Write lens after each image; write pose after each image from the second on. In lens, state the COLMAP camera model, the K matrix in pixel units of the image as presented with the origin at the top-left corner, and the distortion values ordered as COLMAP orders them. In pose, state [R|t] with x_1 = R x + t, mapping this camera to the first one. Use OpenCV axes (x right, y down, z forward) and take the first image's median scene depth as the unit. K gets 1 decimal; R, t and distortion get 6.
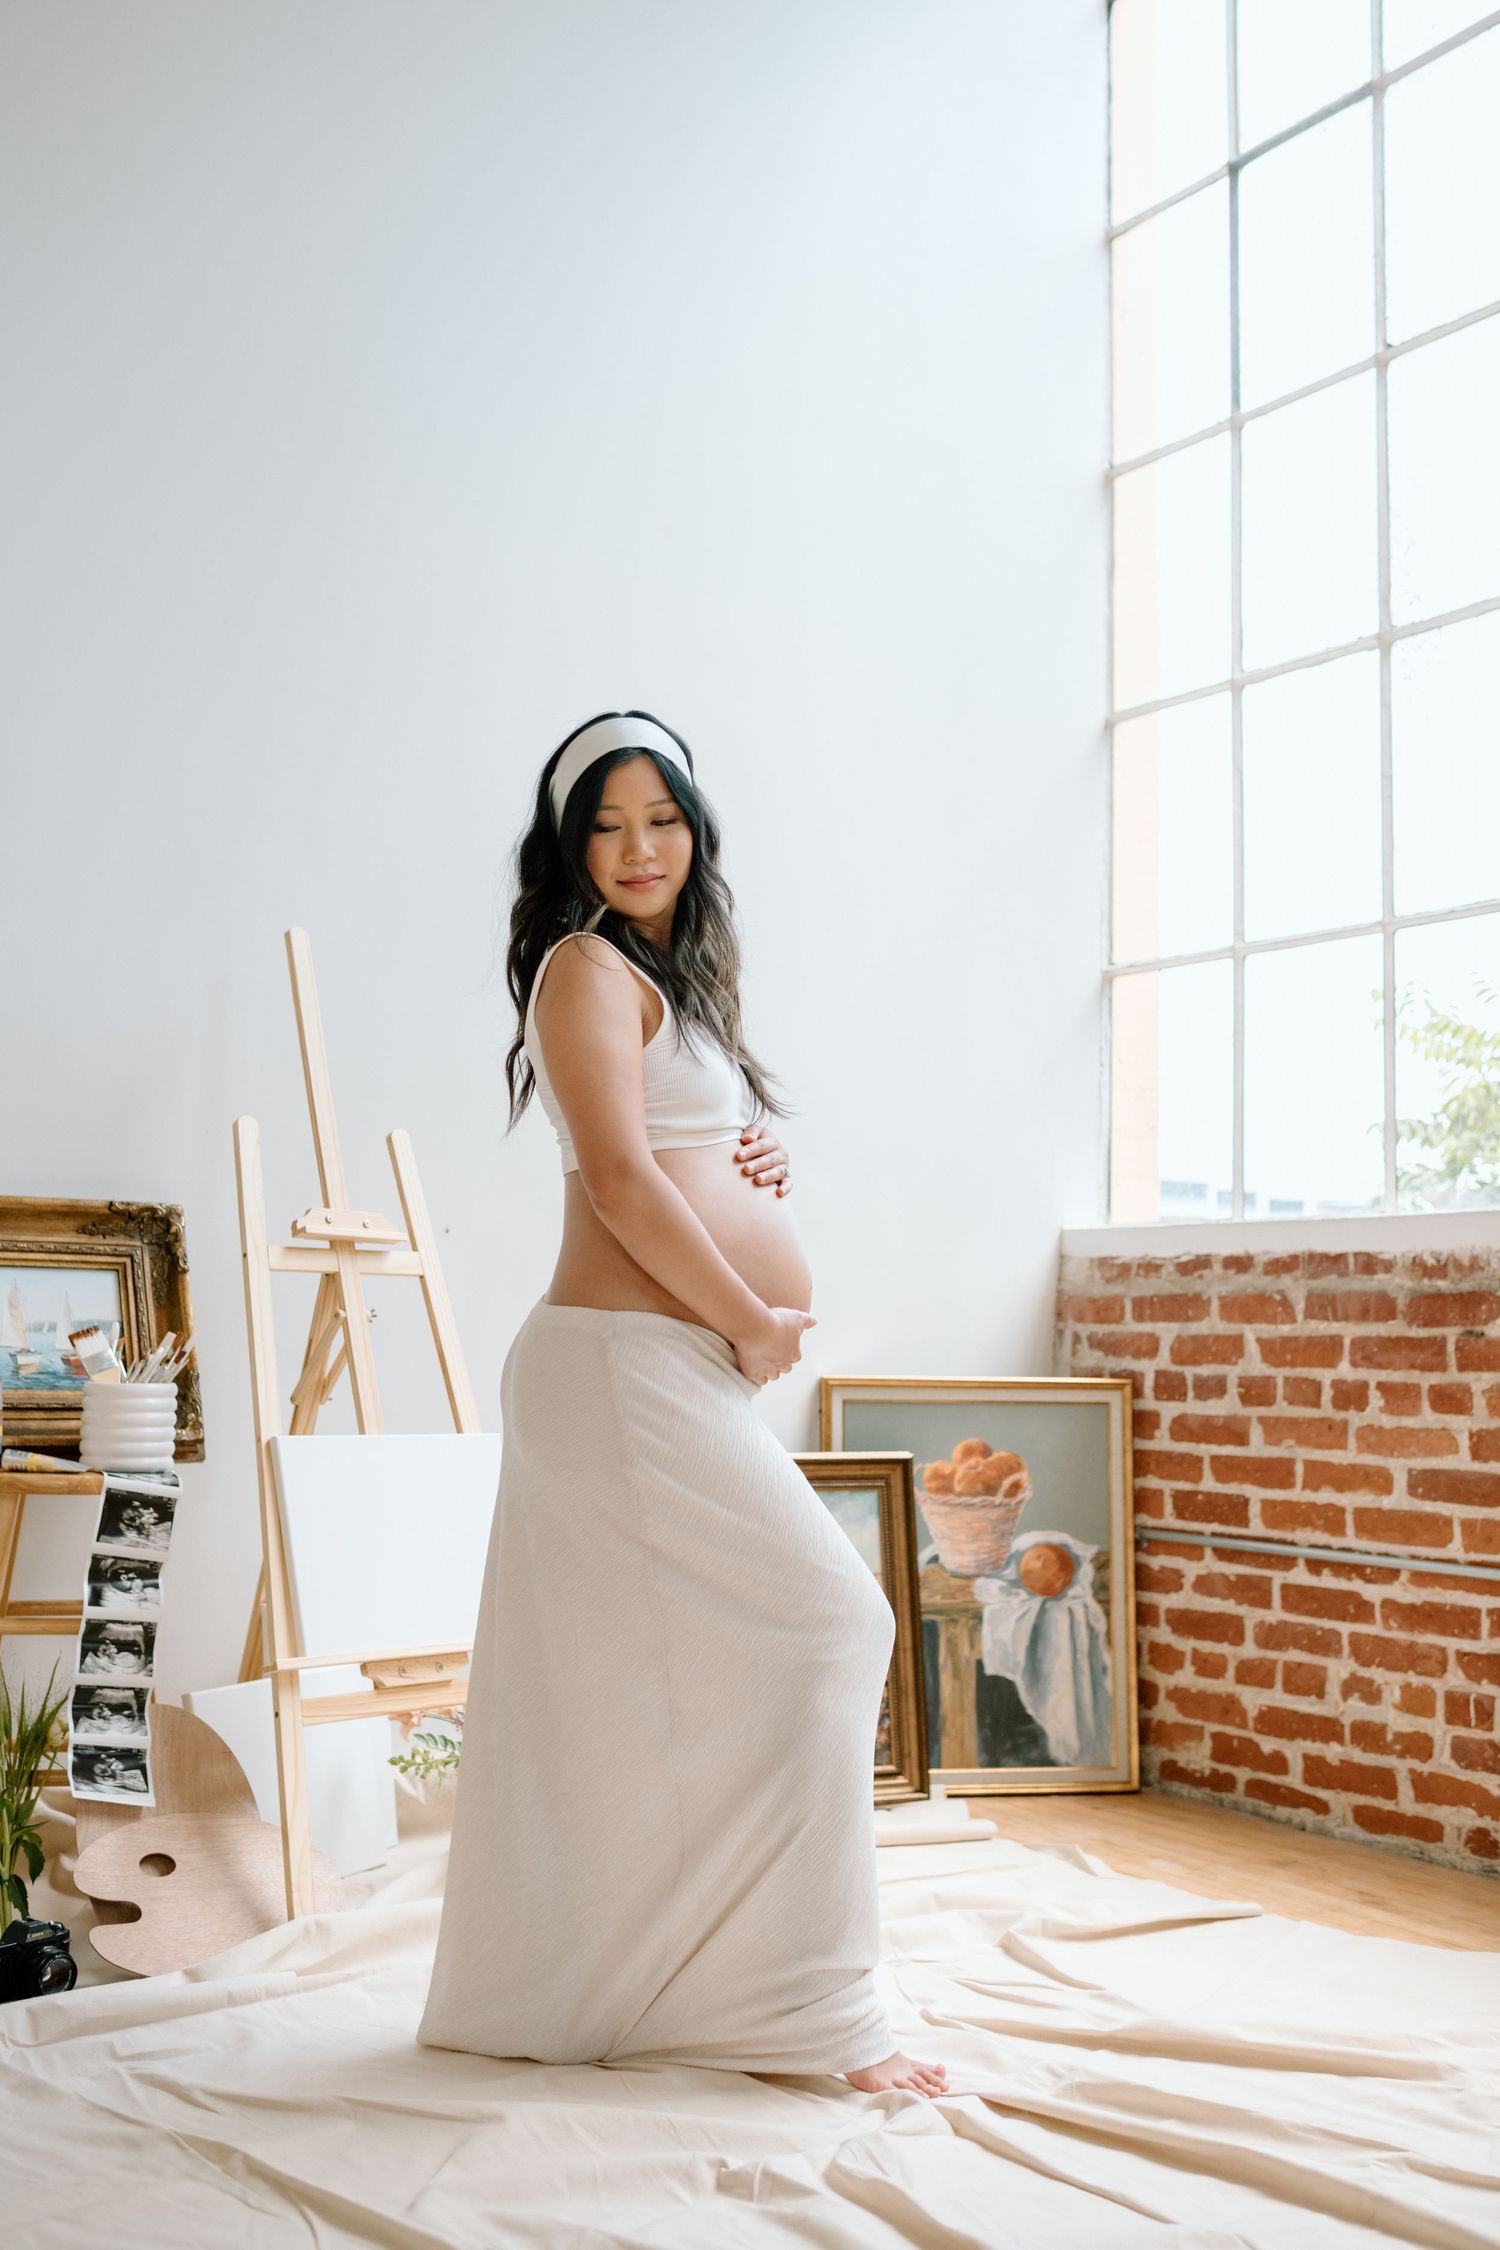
lens RADIAL K [[2273.5, 0, 732.5], [0, 2273.5, 1118.9], [0, 0, 1]] dist [-0.039287, 0.000000]
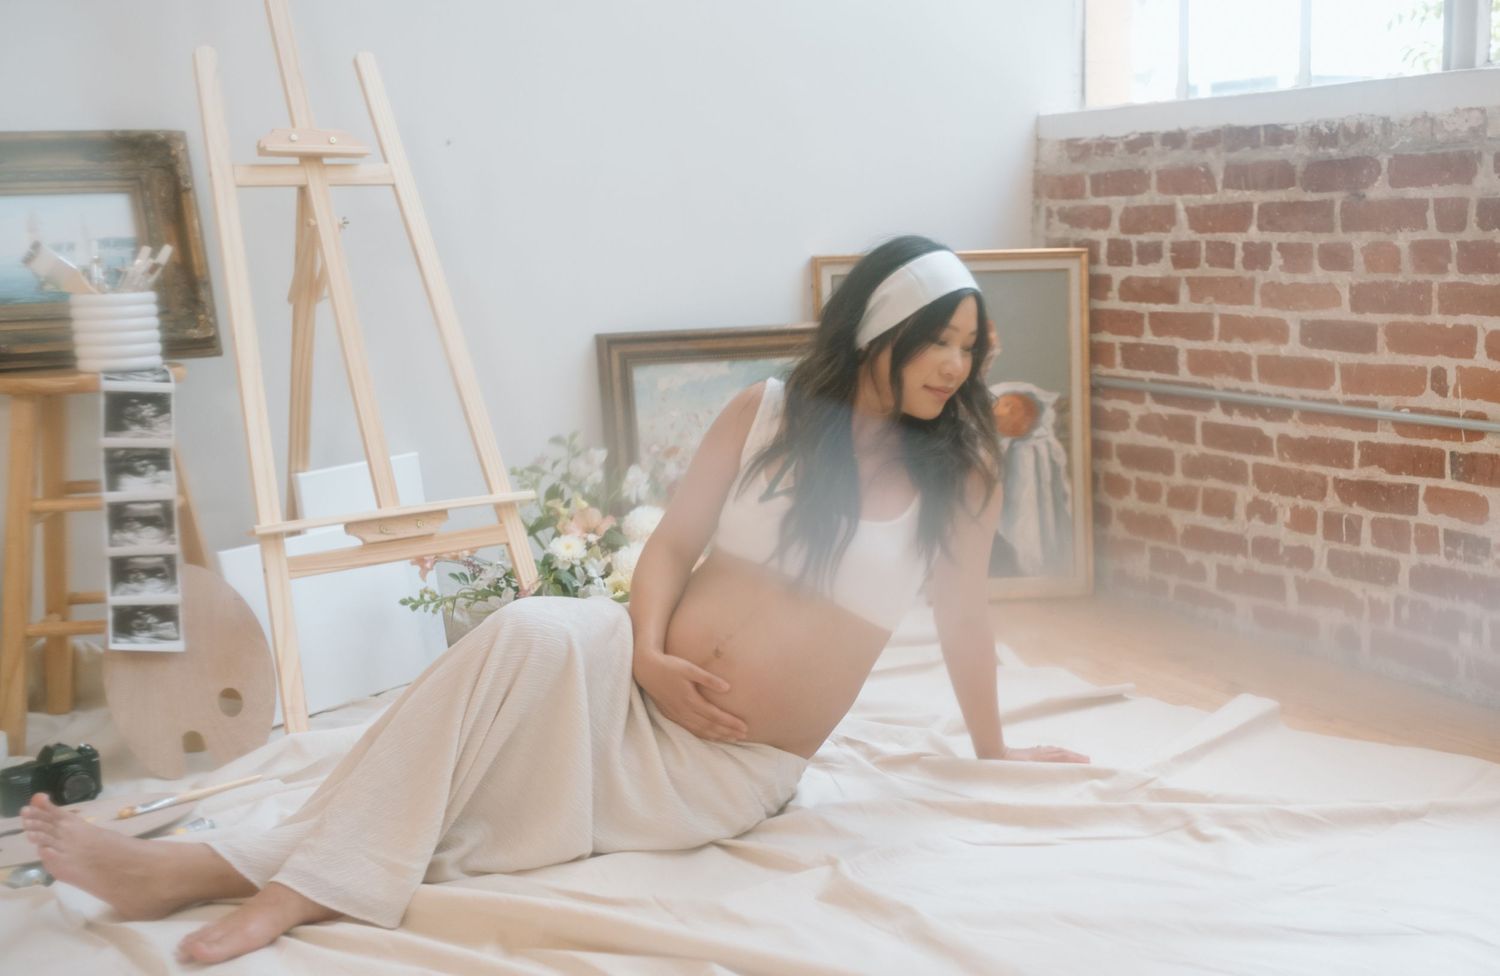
lens RADIAL K [[1761.5, 0, 901.3], [0, 1761.5, 570.9], [0, 0, 1]] dist [-0.057759, 0.000000]
pose [[0.997995, -0.031454, -0.054929, 0.134935], [0.046021, 0.956372, 0.288503, 0.011974], [0.043458, -0.290452, 0.955902, 0.113141]]
